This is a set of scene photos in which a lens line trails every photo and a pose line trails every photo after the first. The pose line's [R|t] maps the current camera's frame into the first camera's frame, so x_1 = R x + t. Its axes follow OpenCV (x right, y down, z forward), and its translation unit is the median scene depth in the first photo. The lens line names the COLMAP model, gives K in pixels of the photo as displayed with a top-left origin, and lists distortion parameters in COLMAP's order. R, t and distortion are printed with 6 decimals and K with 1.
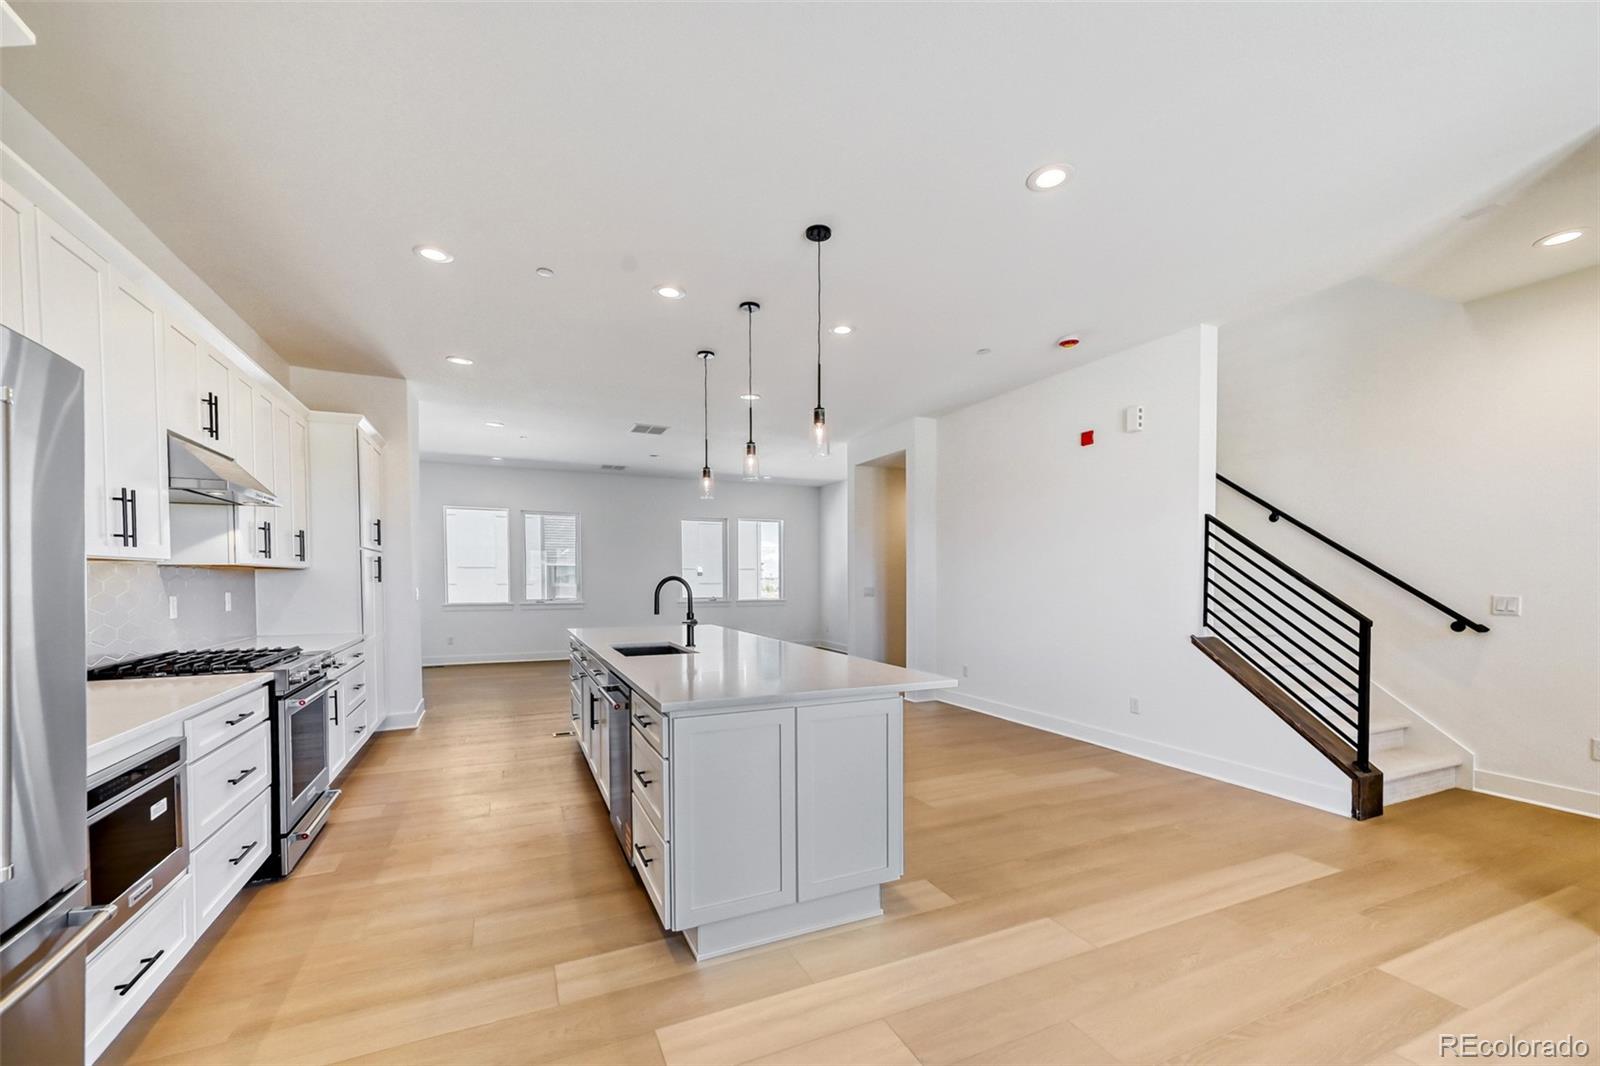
lens RADIAL K [[640.8, 0, 806.0], [0, 640.8, 587.1], [0, 0, 1]] dist [0.000704, 0.000348]
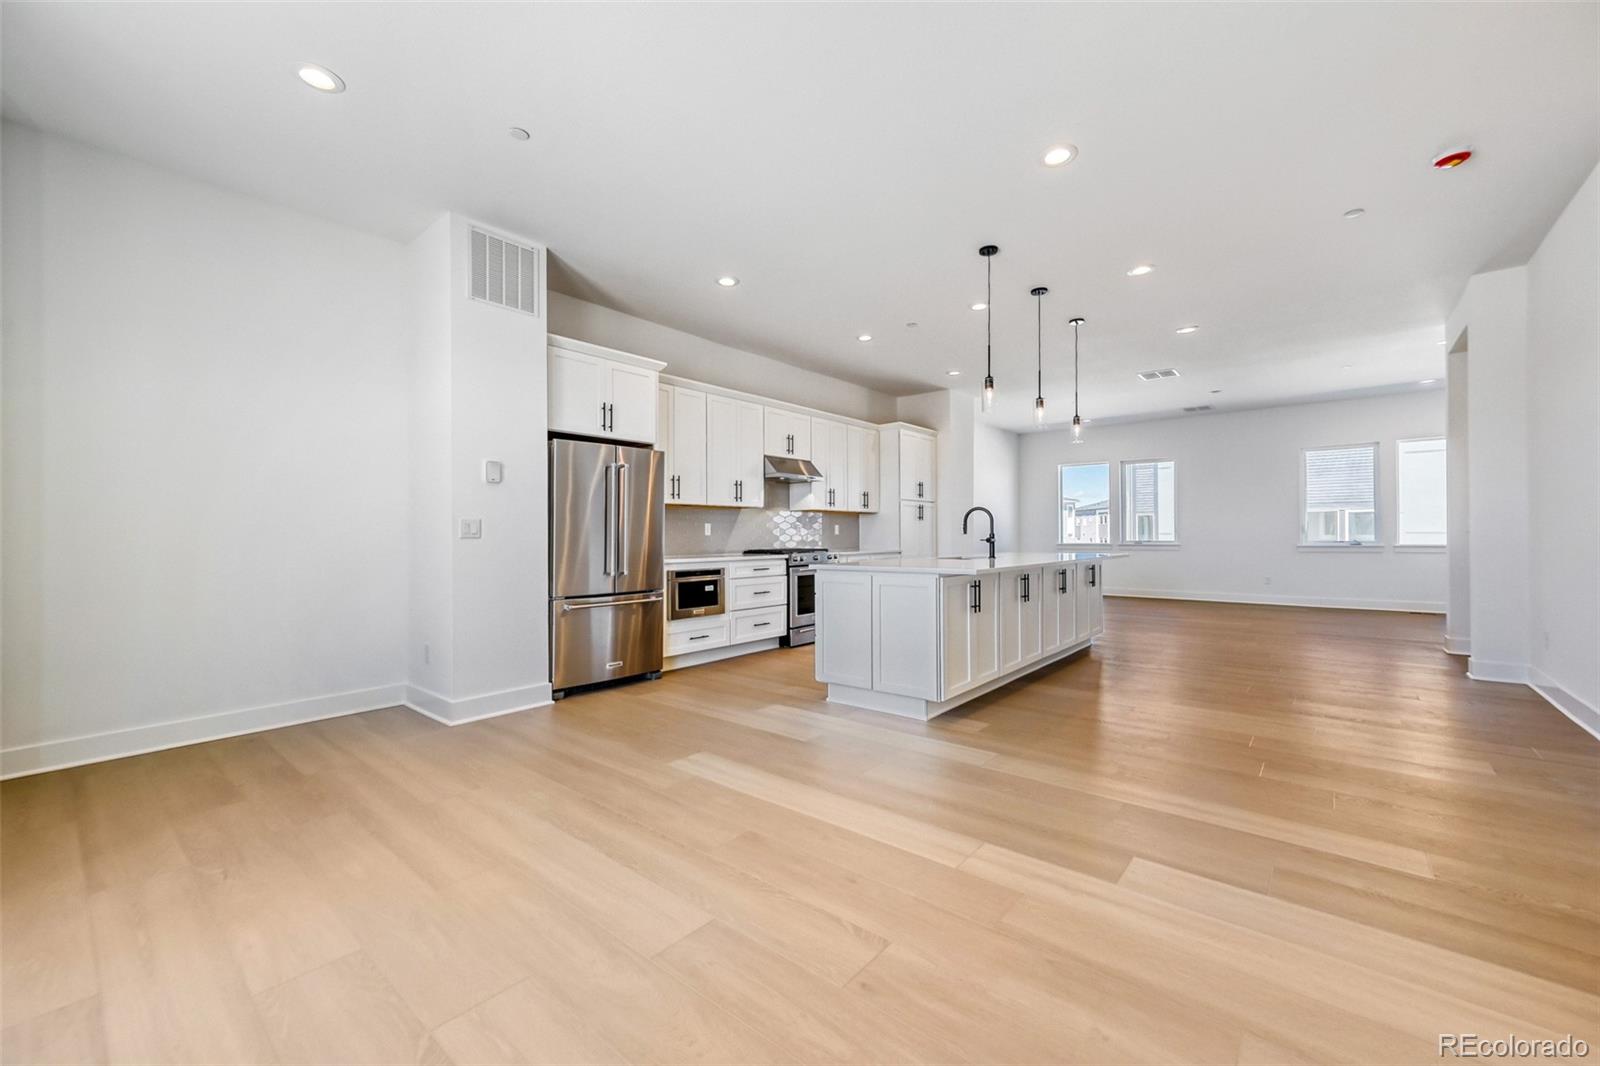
lens RADIAL K [[640.8, 0, 807.3], [0, 640.8, 531.6], [0, 0, 1]] dist [0.000704, 0.000348]
pose [[0.429468, -0.009912, -0.903028, 0.847233], [-0.005443, 0.999893, -0.013564, 0.054424], [0.903066, 0.010741, 0.429368, 0.056416]]
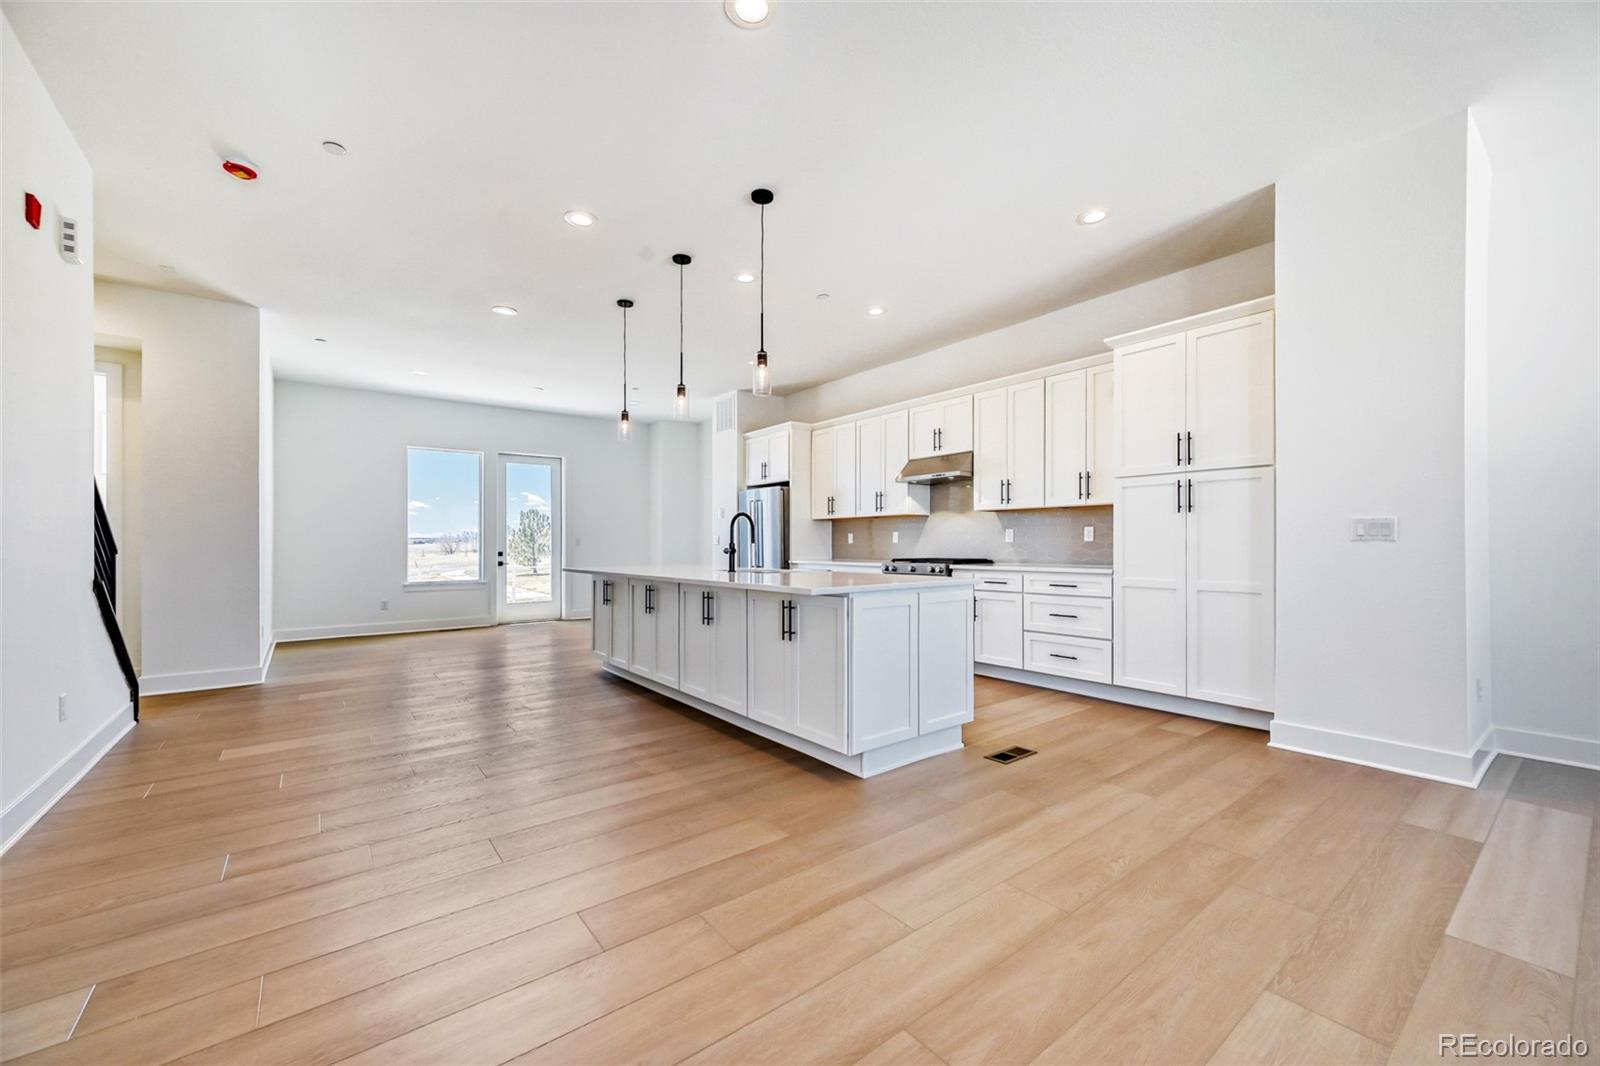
lens RADIAL K [[640.8, 0, 799.5], [0, 640.8, 543.6], [0, 0, 1]] dist [0.000704, 0.000348]
pose [[-0.975249, 0.001965, -0.221101, -0.036607], [-0.000351, 0.999945, 0.010435, 0.027986], [0.221109, 0.010254, -0.975195, 2.093233]]
